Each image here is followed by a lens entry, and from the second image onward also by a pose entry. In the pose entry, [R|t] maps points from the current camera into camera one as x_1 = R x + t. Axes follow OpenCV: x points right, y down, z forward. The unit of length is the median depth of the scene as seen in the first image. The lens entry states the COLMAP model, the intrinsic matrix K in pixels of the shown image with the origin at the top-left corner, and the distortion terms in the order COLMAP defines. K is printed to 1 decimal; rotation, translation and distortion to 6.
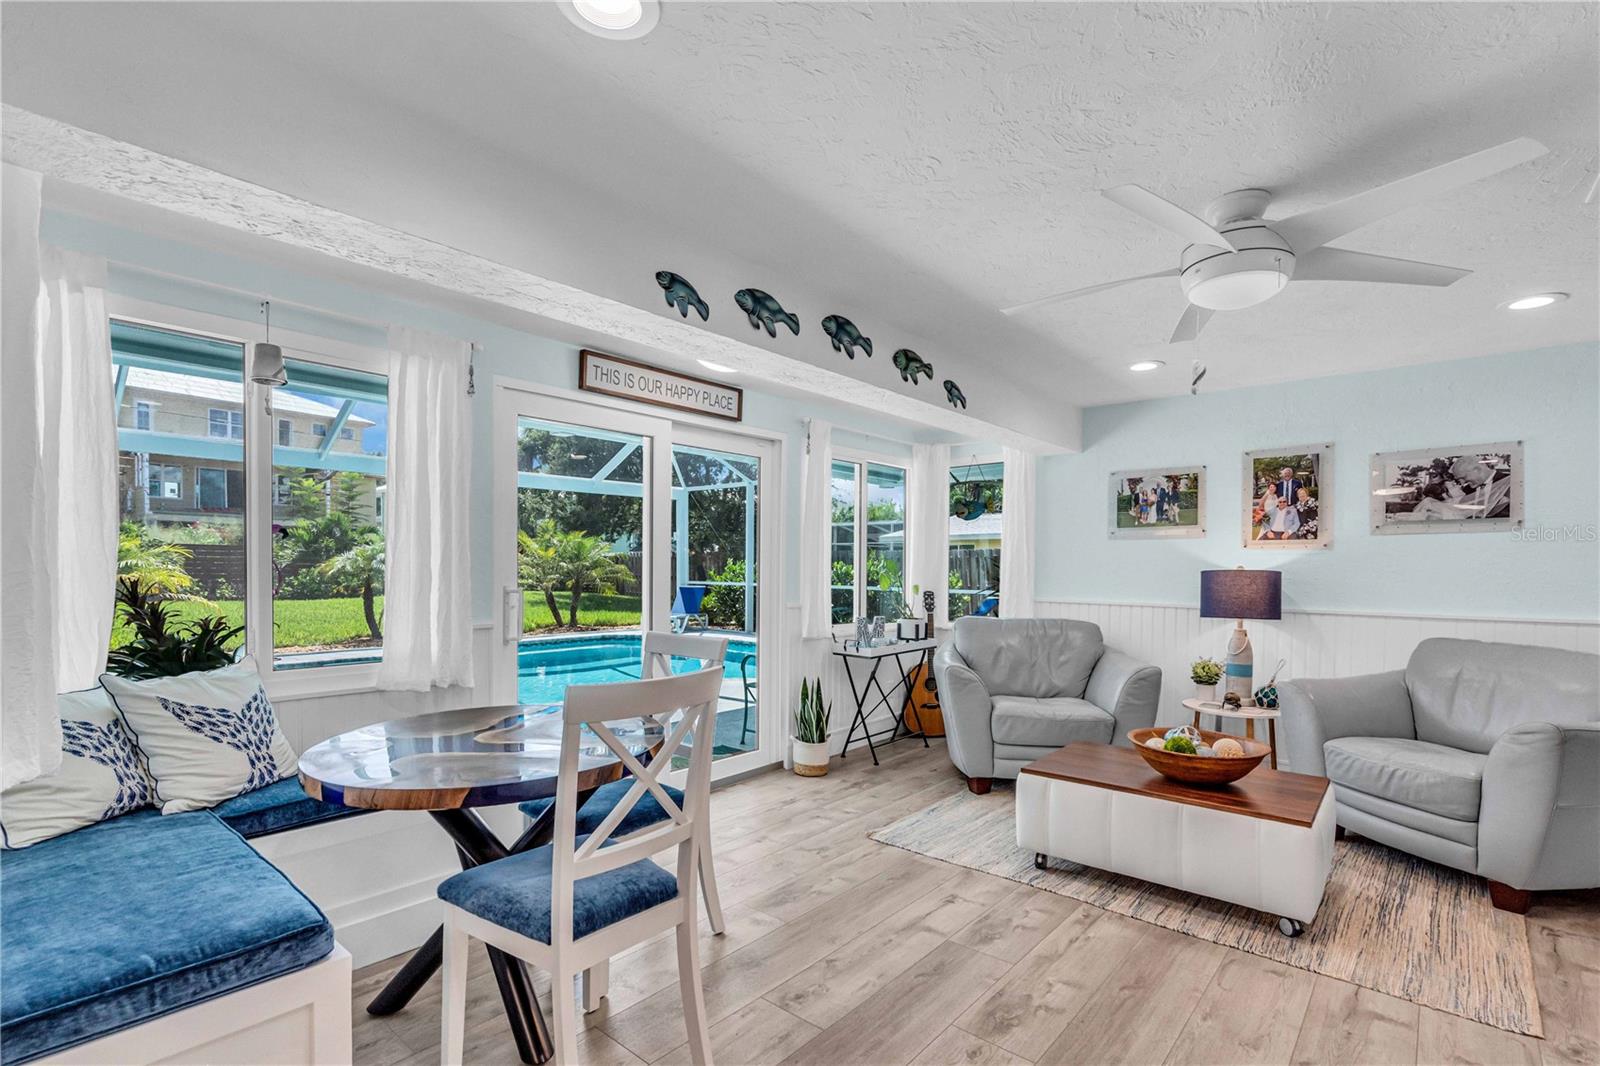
lens RADIAL K [[732.1, 0, 805.1], [0, 732.1, 578.2], [0, 0, 1]] dist [-0.005232, 0.001647]
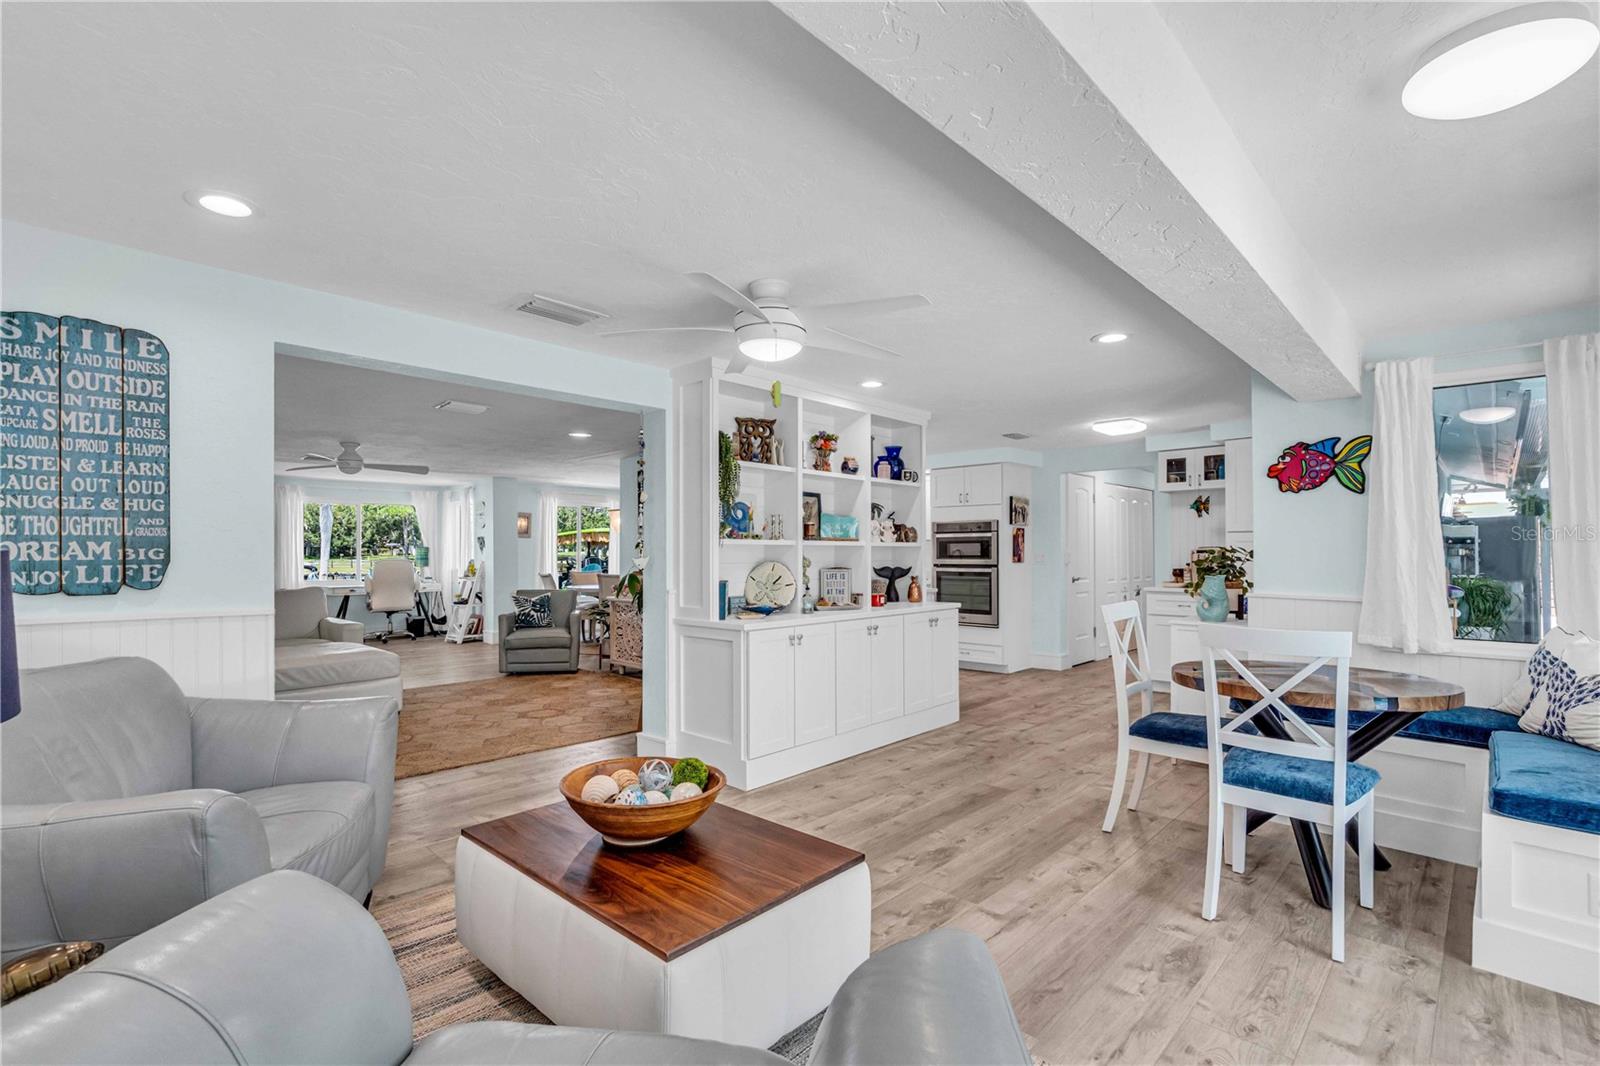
lens RADIAL K [[732.1, 0, 801.7], [0, 732.1, 548.4], [0, 0, 1]] dist [-0.005232, 0.001647]
pose [[-0.999041, -0.008921, 0.042873, 0.270274], [-0.008433, 0.999898, 0.011554, -0.017873], [-0.042972, 0.011181, -0.999014, 1.370797]]
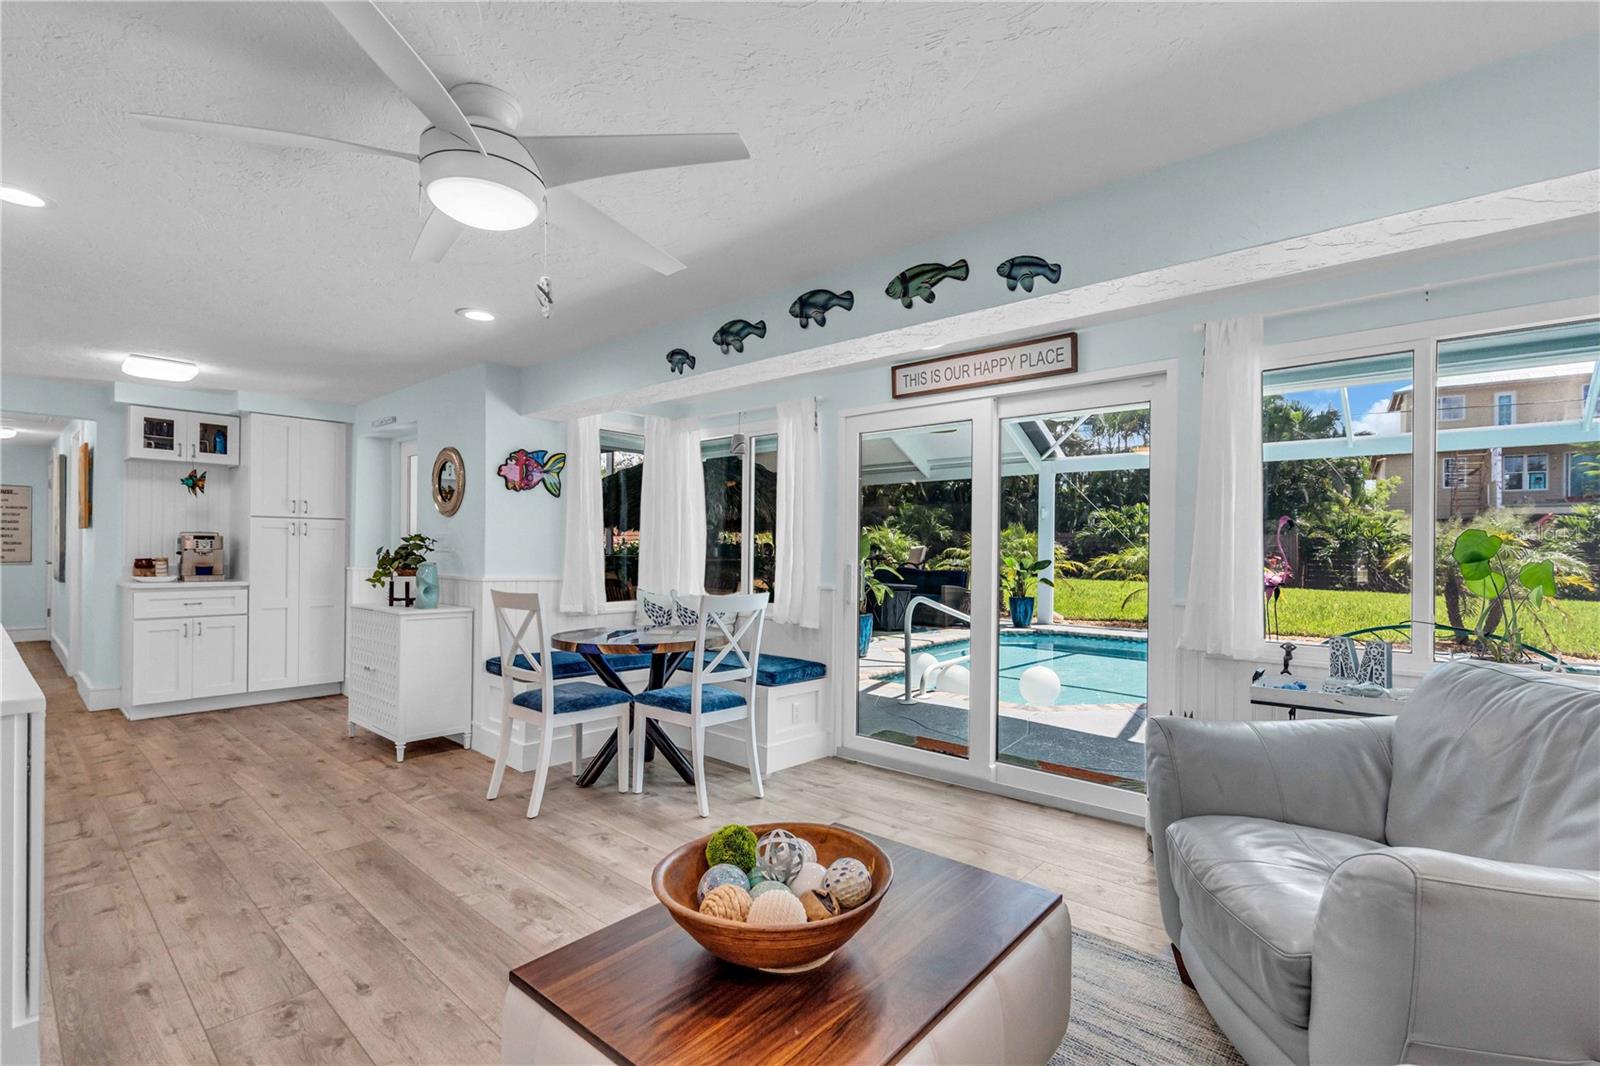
lens RADIAL K [[732.1, 0, 804.8], [0, 732.1, 543.6], [0, 0, 1]] dist [-0.005232, 0.001647]
pose [[-0.007841, -0.015437, -0.999850, 0.831439], [-0.028168, 0.999487, -0.015210, 0.002105], [0.999572, 0.028045, -0.008272, 0.803534]]
